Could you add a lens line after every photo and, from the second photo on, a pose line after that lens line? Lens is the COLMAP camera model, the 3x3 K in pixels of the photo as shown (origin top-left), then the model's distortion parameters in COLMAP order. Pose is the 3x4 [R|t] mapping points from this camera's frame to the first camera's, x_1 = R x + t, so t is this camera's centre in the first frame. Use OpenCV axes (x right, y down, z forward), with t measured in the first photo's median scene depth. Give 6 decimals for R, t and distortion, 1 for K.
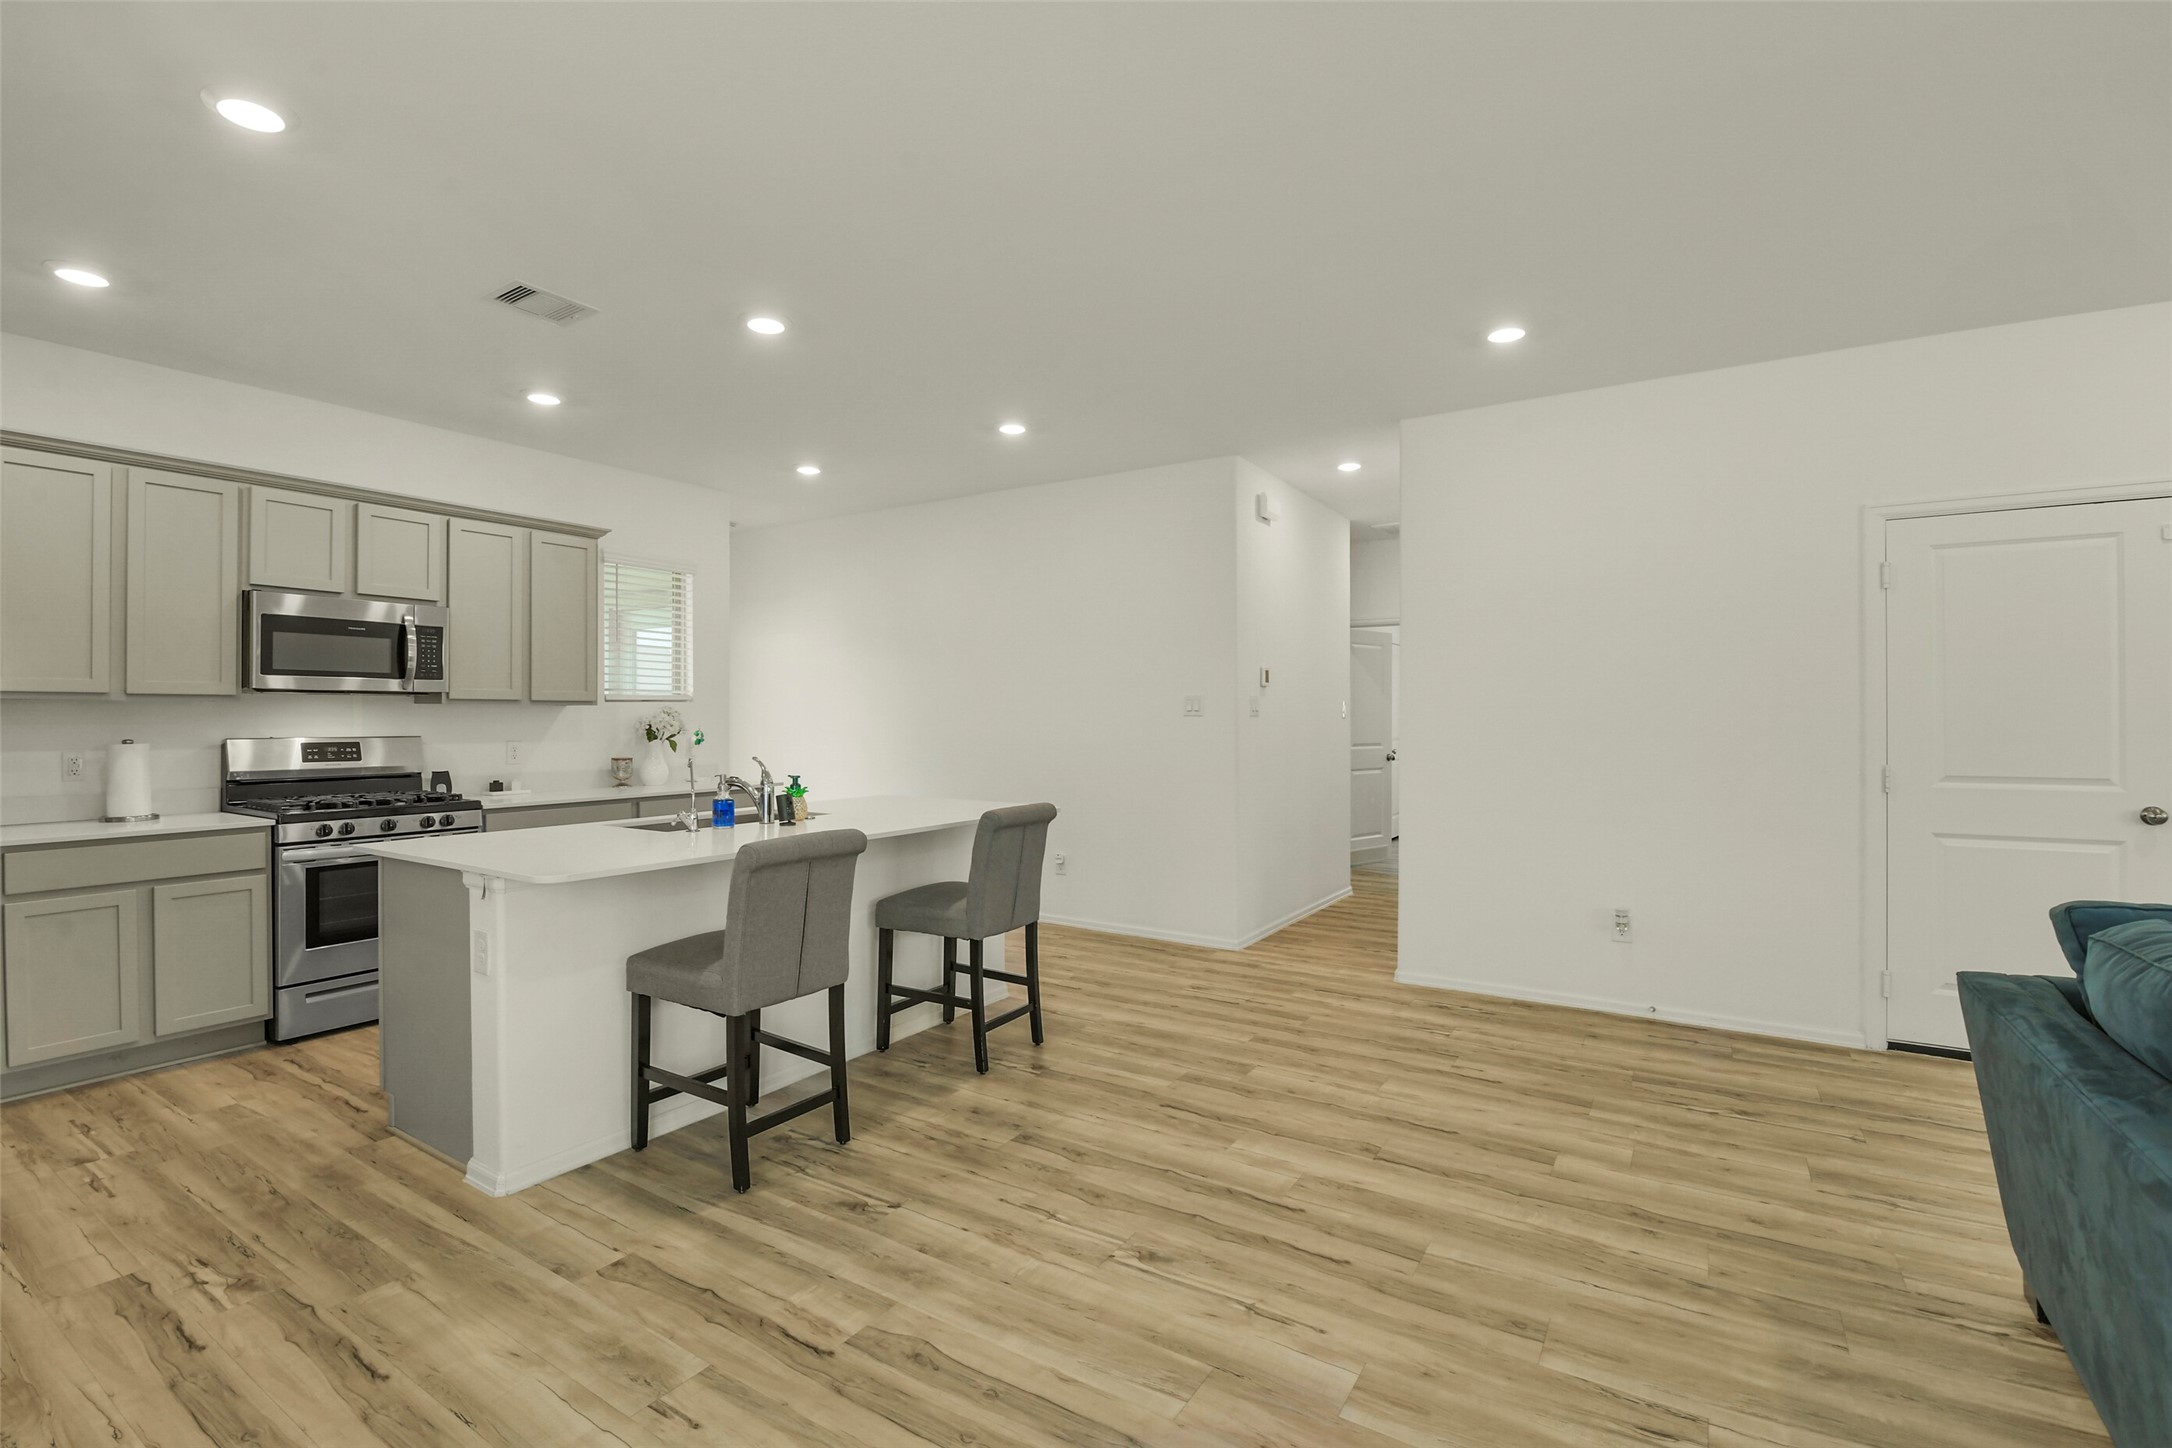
lens RADIAL K [[962.8, 0, 1087.8], [0, 962.8, 713.6], [0, 0, 1]] dist [-0.000261, -0.011185]
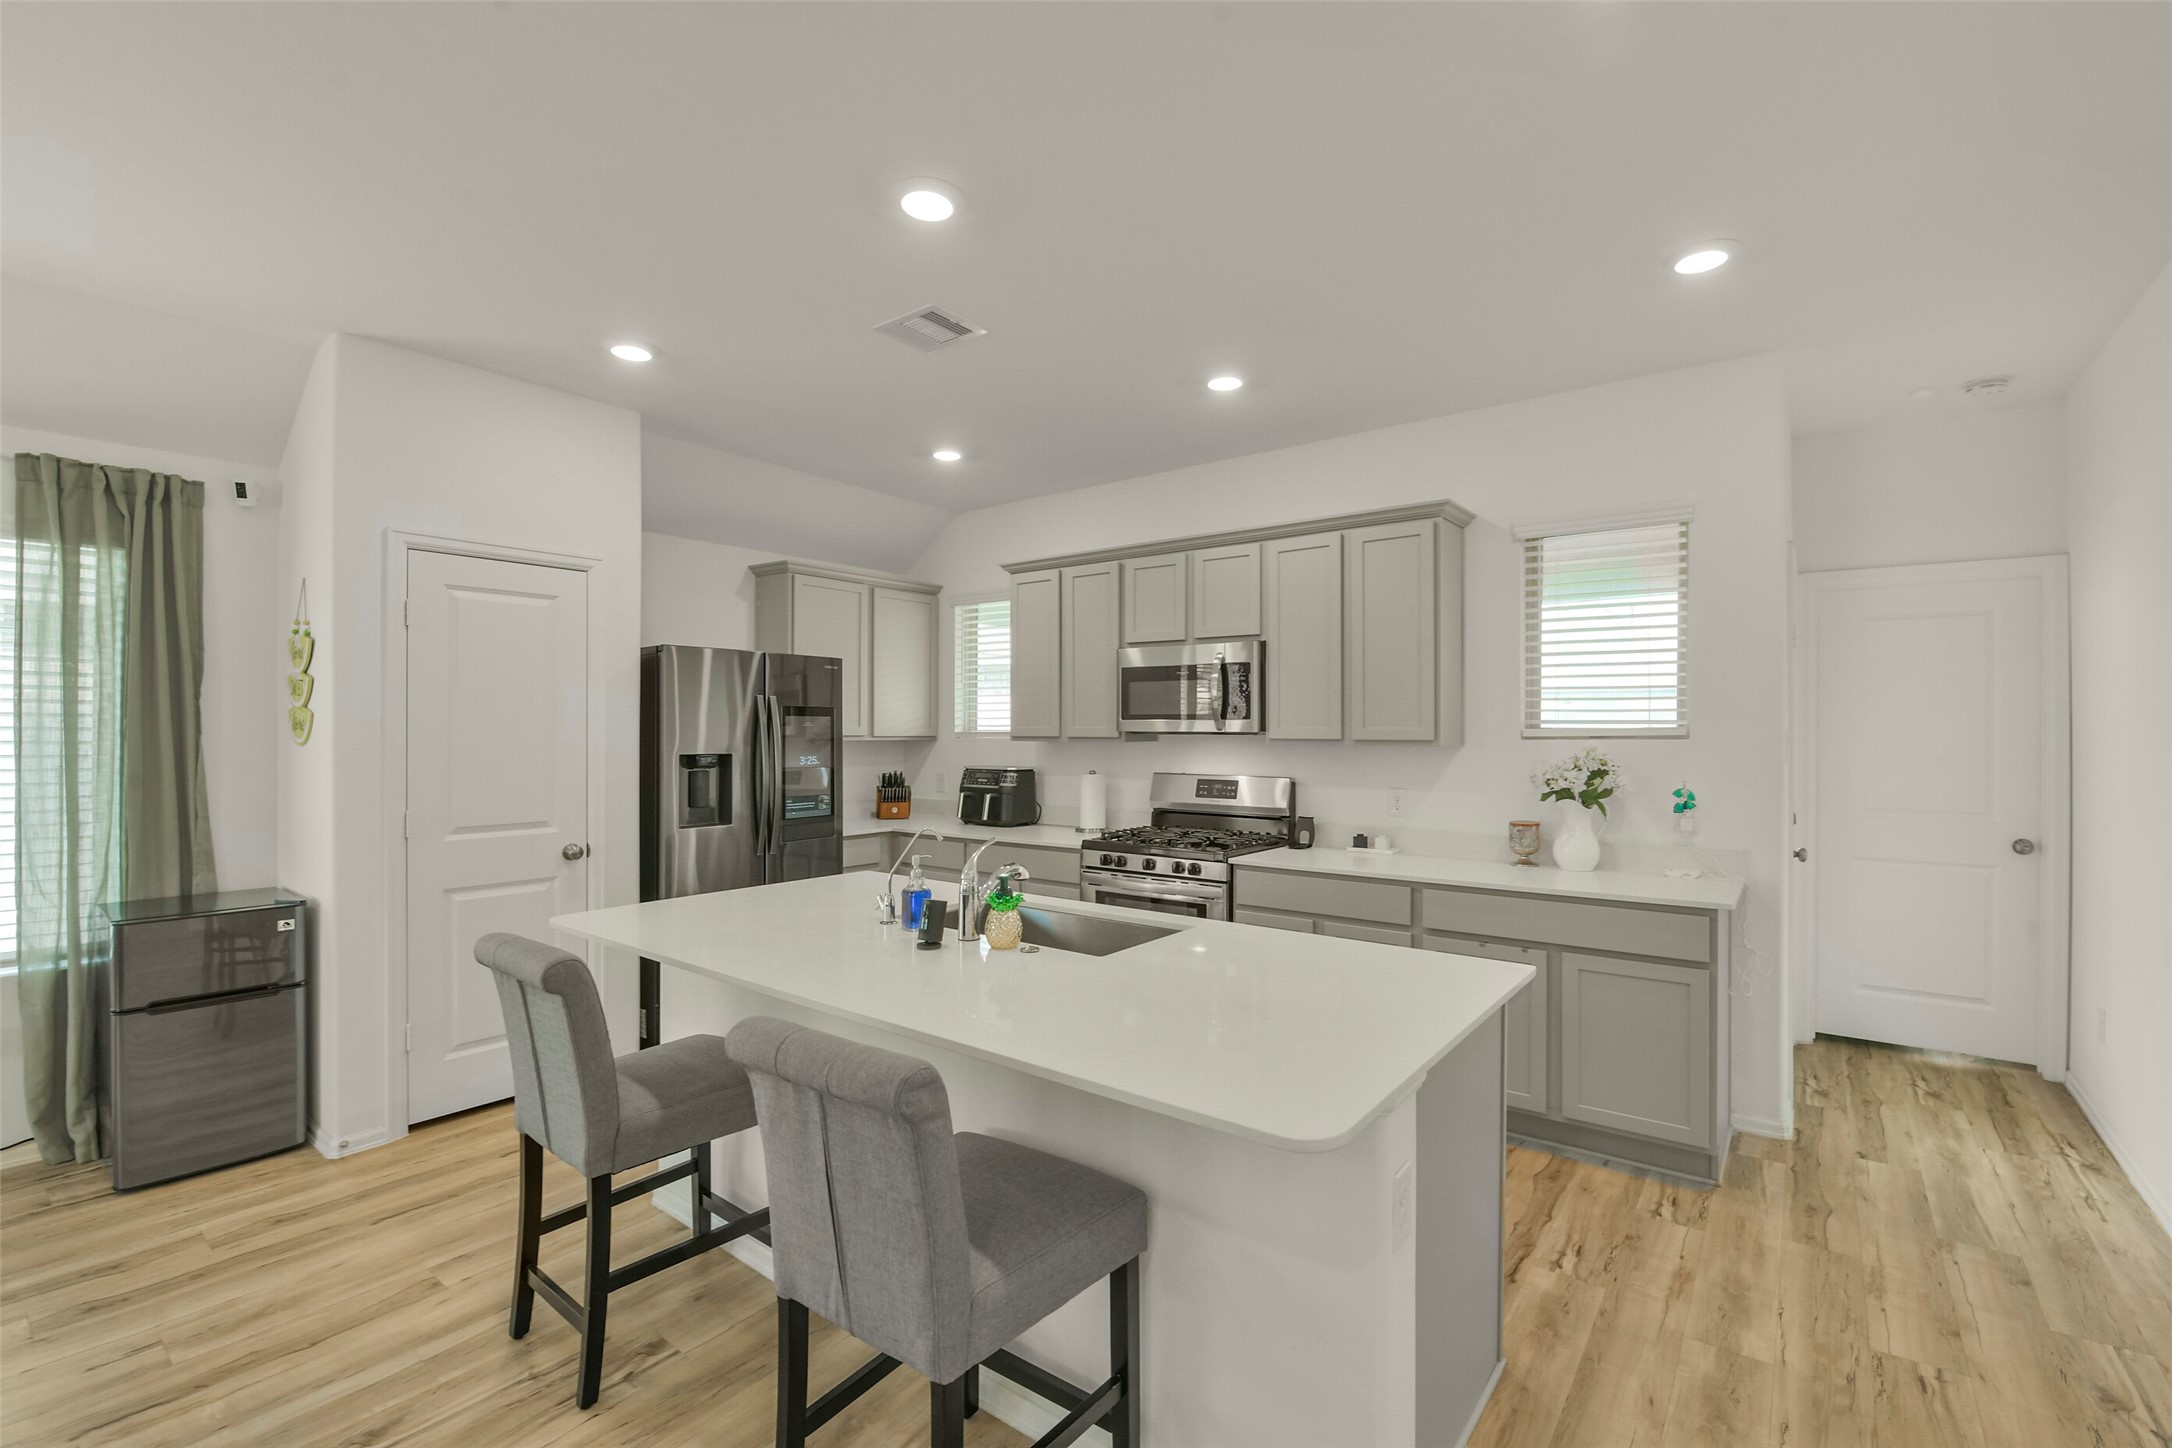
lens RADIAL K [[937.5, 0, 1096.1], [0, 937.5, 723.0], [0, 0, 1]] dist [0.000093, -0.010626]
pose [[-0.082640, -0.006491, -0.996558, 0.301284], [0.003443, 0.999971, -0.006799, -0.030707], [0.996573, -0.003993, -0.082615, 1.109284]]
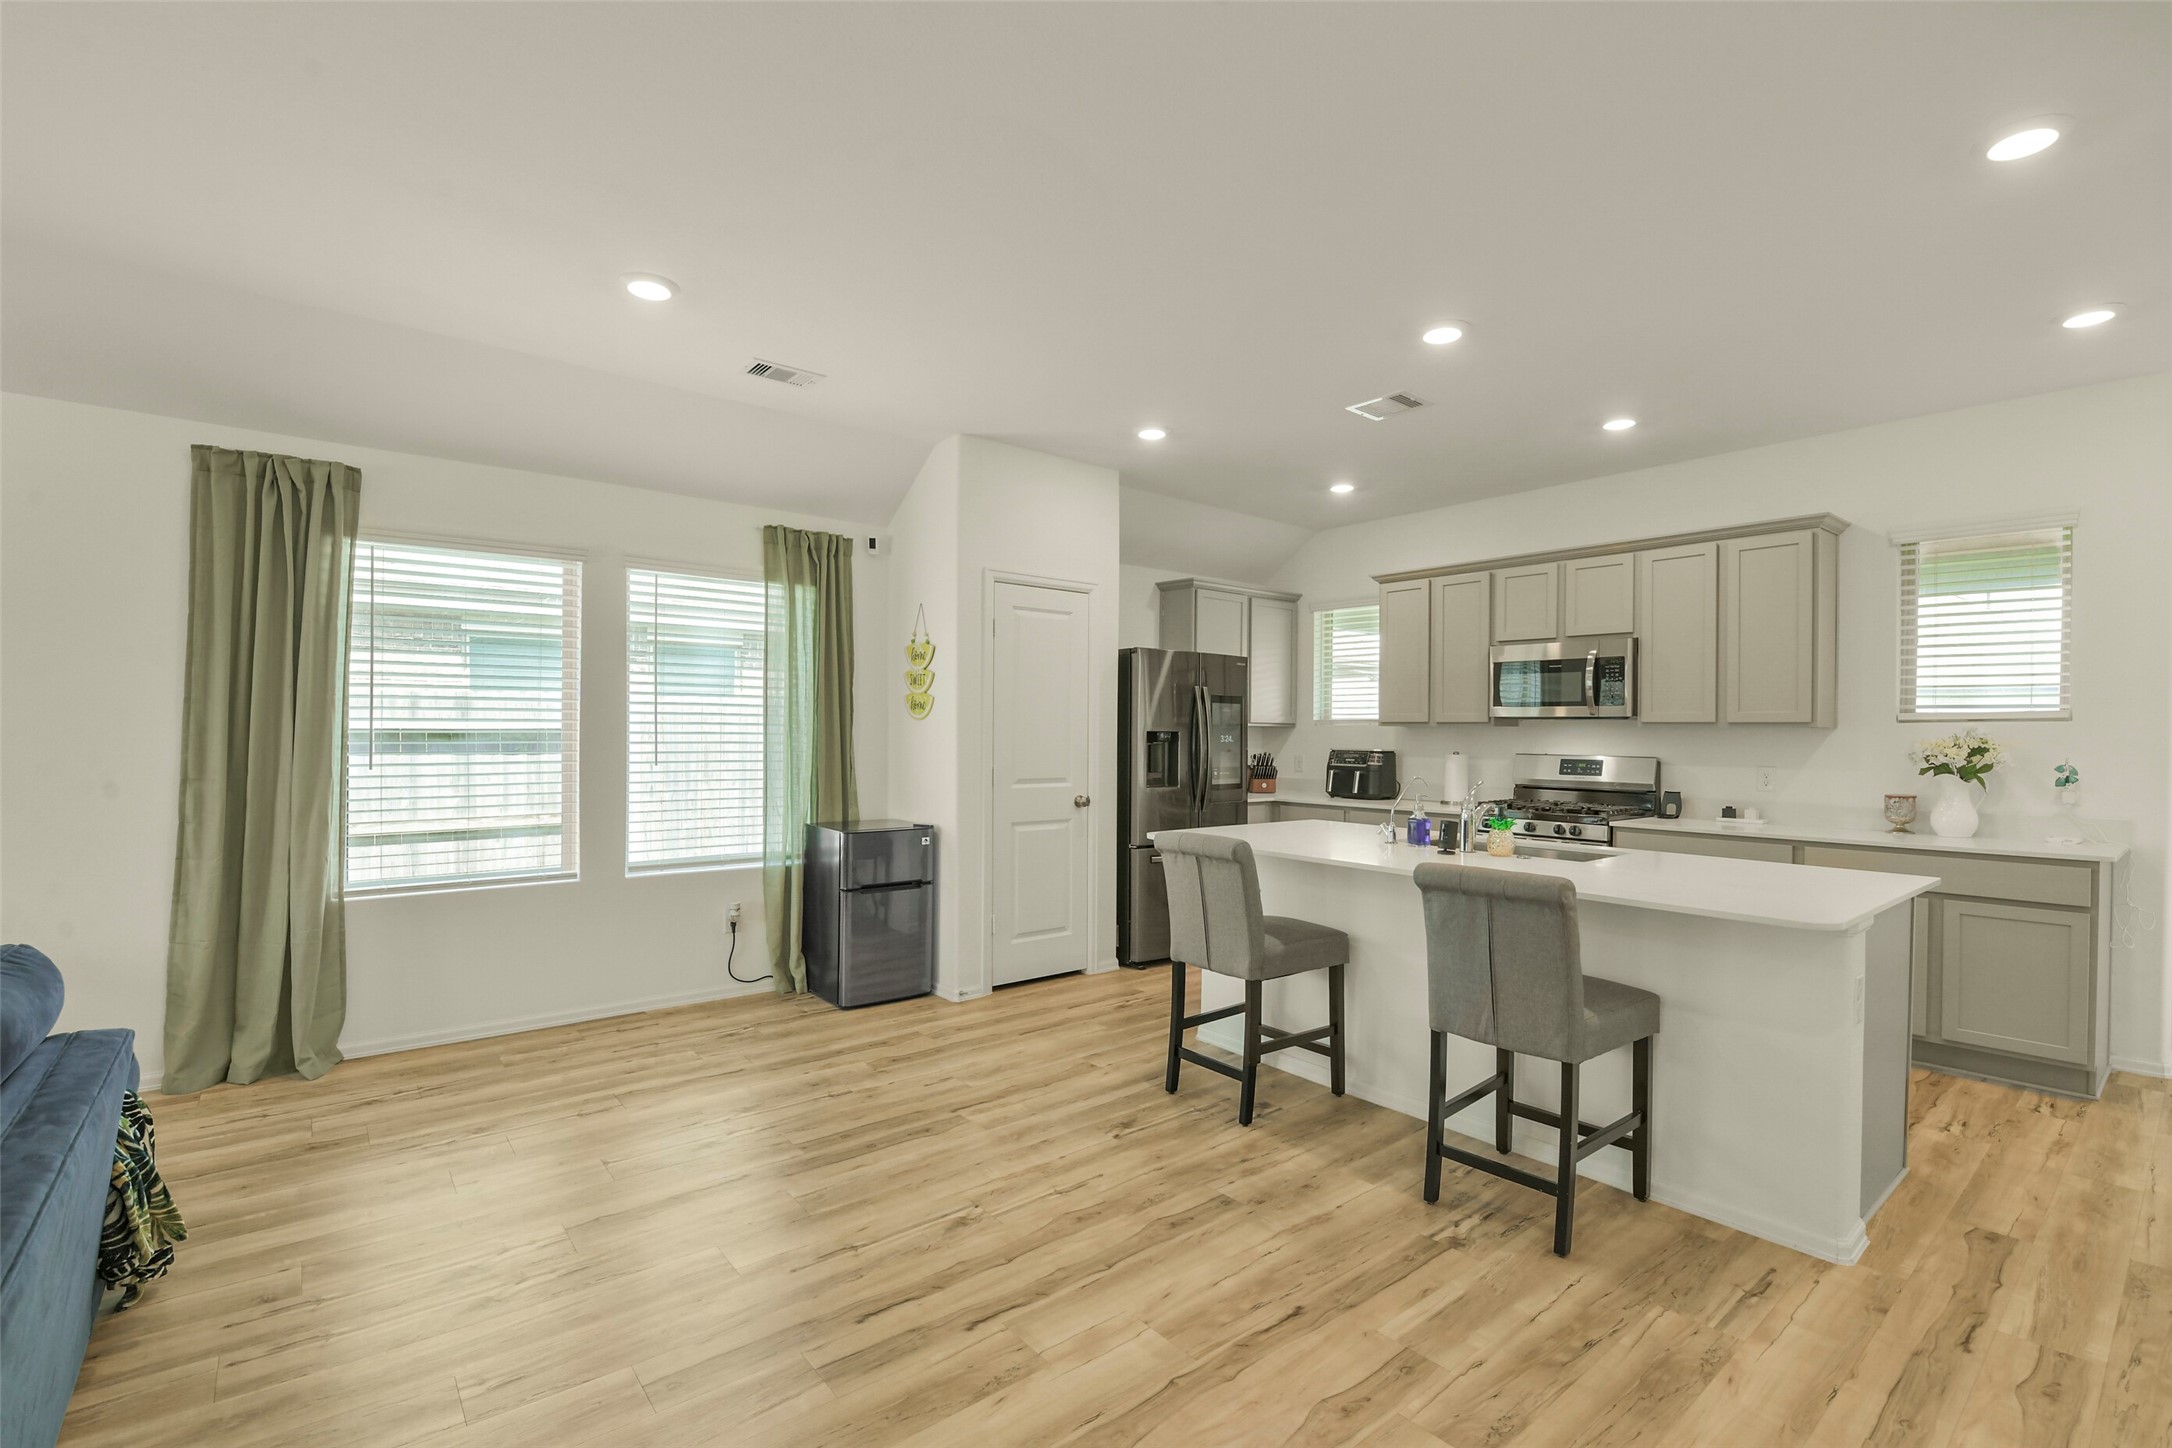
lens RADIAL K [[961.3, 0, 1085.4], [0, 961.3, 730.1], [0, 0, 1]] dist [-0.002143, -0.009465]
pose [[-0.312796, -0.003432, -0.949814, 0.662564], [-0.004753, 0.999987, -0.002048, -0.002054], [0.949809, 0.003873, -0.312808, 0.911792]]
